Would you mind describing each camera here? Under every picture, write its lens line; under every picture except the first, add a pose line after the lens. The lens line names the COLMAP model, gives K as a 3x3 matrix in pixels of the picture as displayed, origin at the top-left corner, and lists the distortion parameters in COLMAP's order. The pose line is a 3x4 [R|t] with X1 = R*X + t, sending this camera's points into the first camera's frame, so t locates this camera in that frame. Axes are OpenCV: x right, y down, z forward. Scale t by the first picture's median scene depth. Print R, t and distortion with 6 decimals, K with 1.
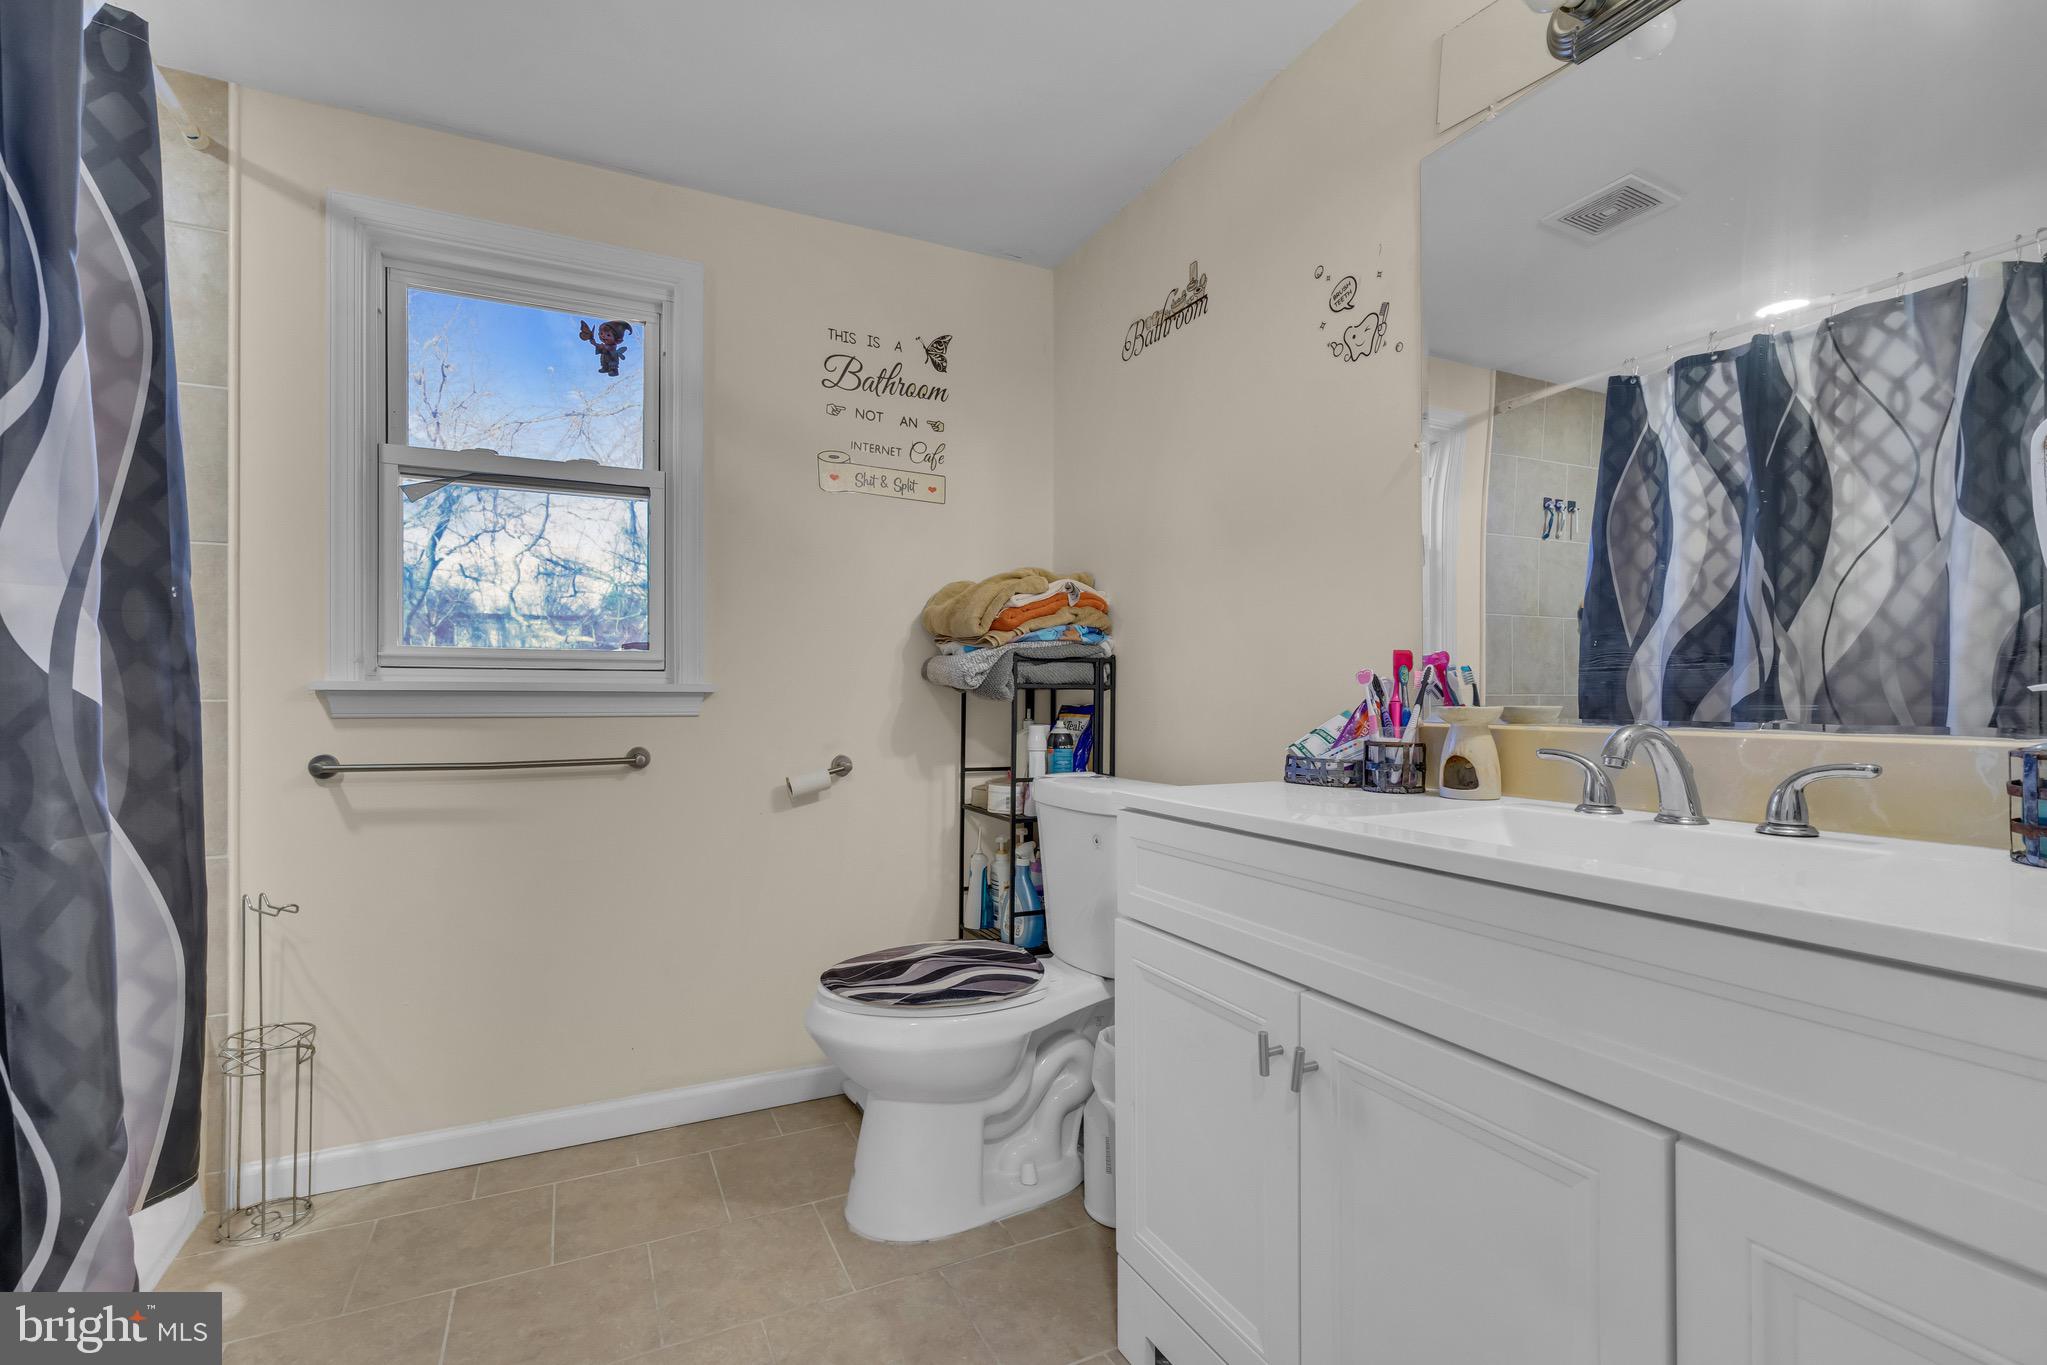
lens RADIAL K [[938.0, 0, 1003.9], [0, 938.0, 685.7], [0, 0, 1]] dist [-0.010015, 0.004070]
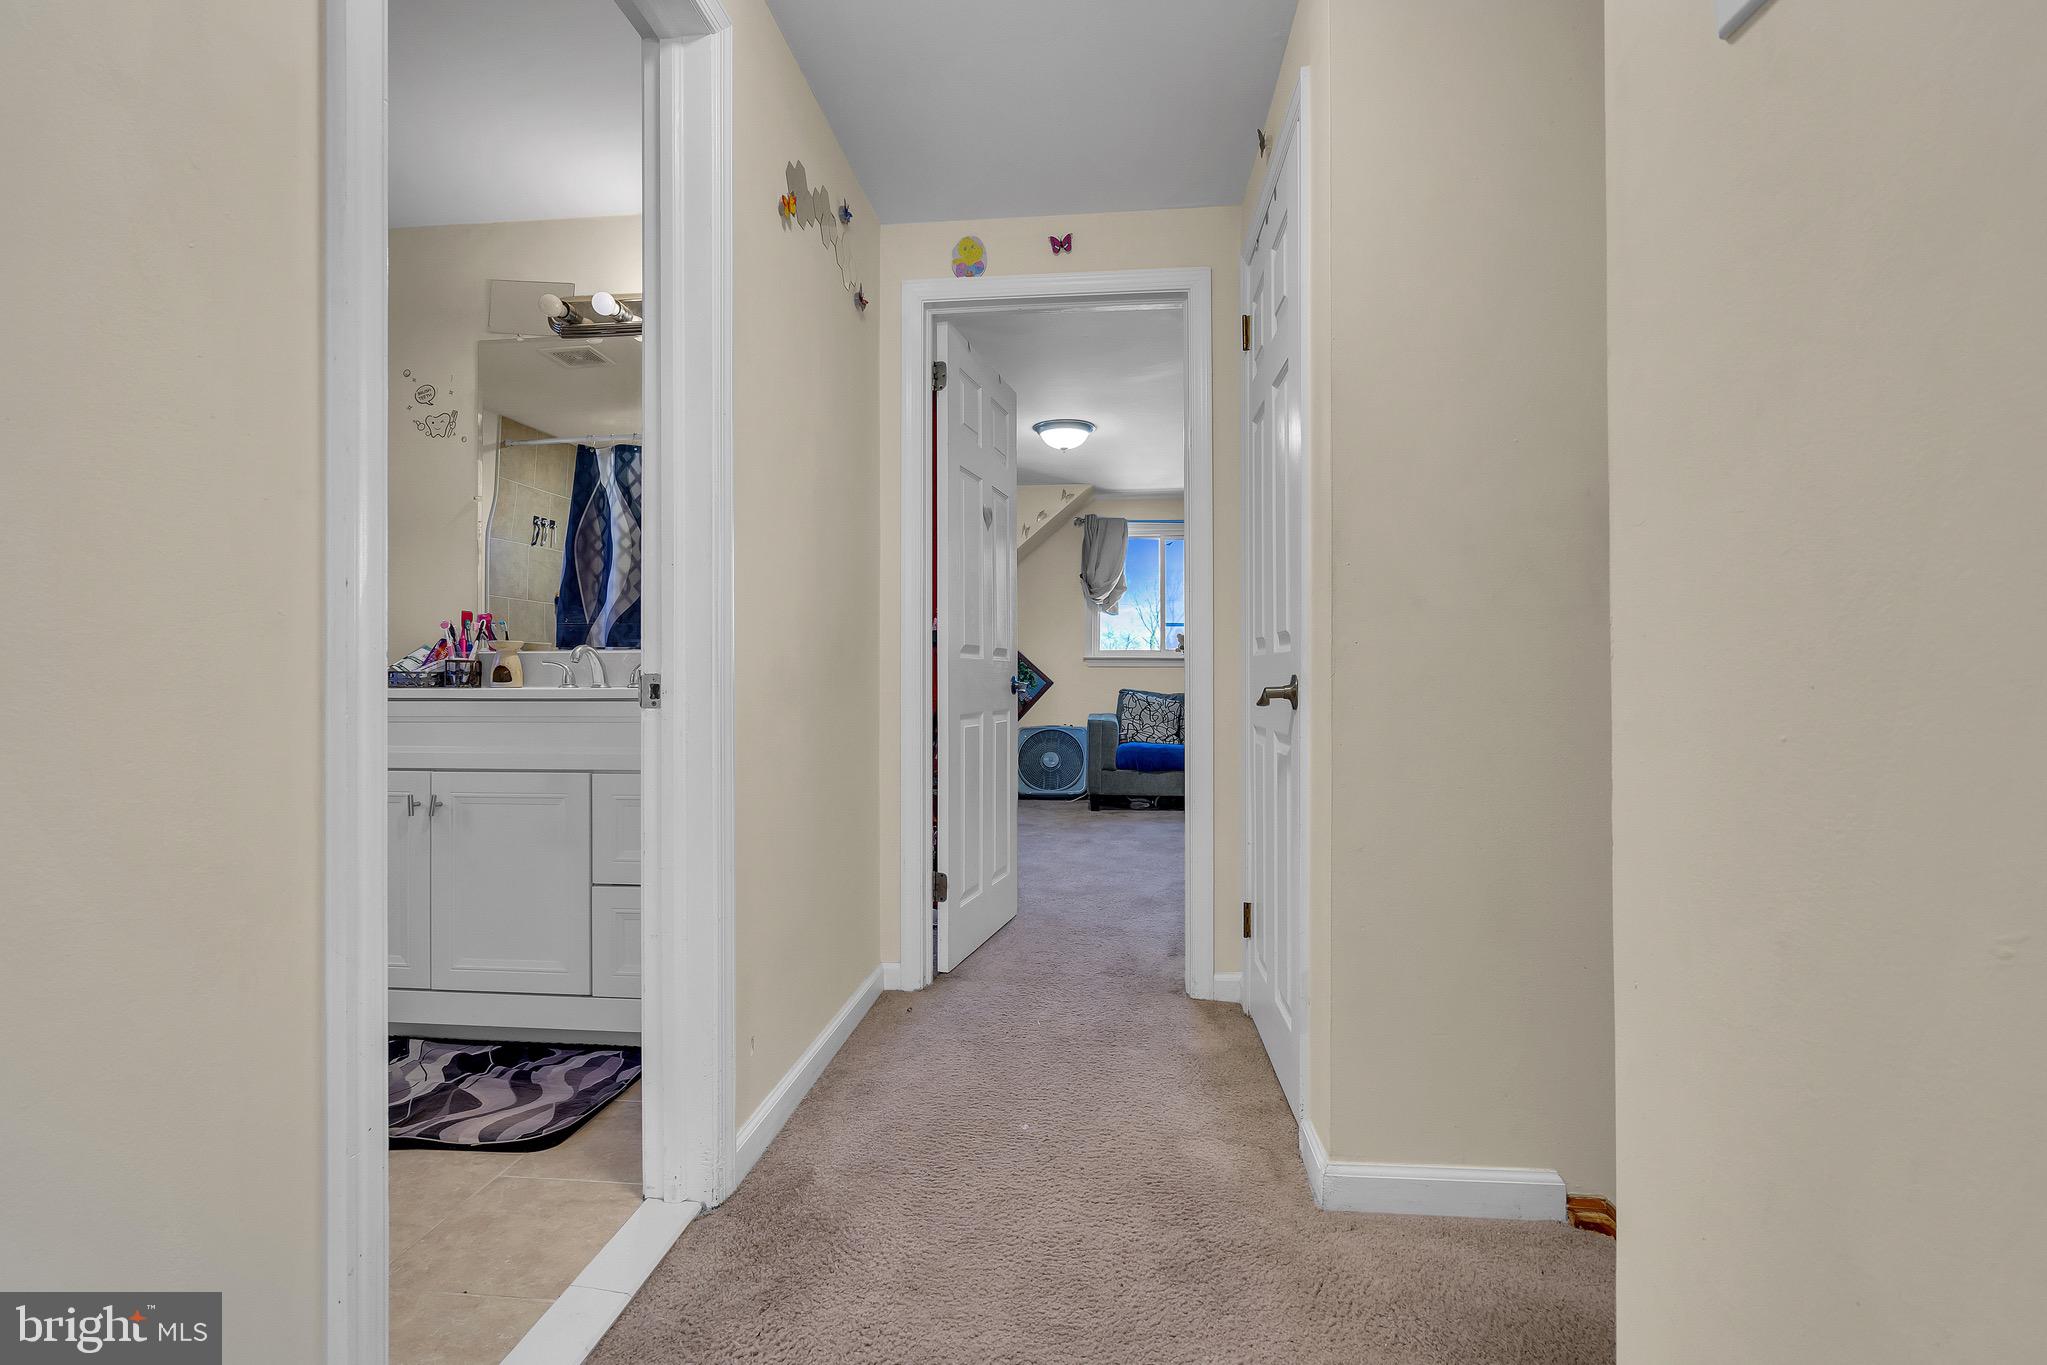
lens RADIAL K [[938.0, 0, 1016.1], [0, 938.0, 677.1], [0, 0, 1]] dist [-0.010015, 0.004070]
pose [[0.529788, 0.002229, 0.848127, -0.280392], [-0.007509, 0.999970, 0.002062, 0.040260], [-0.848097, -0.007462, 0.529789, -0.441888]]
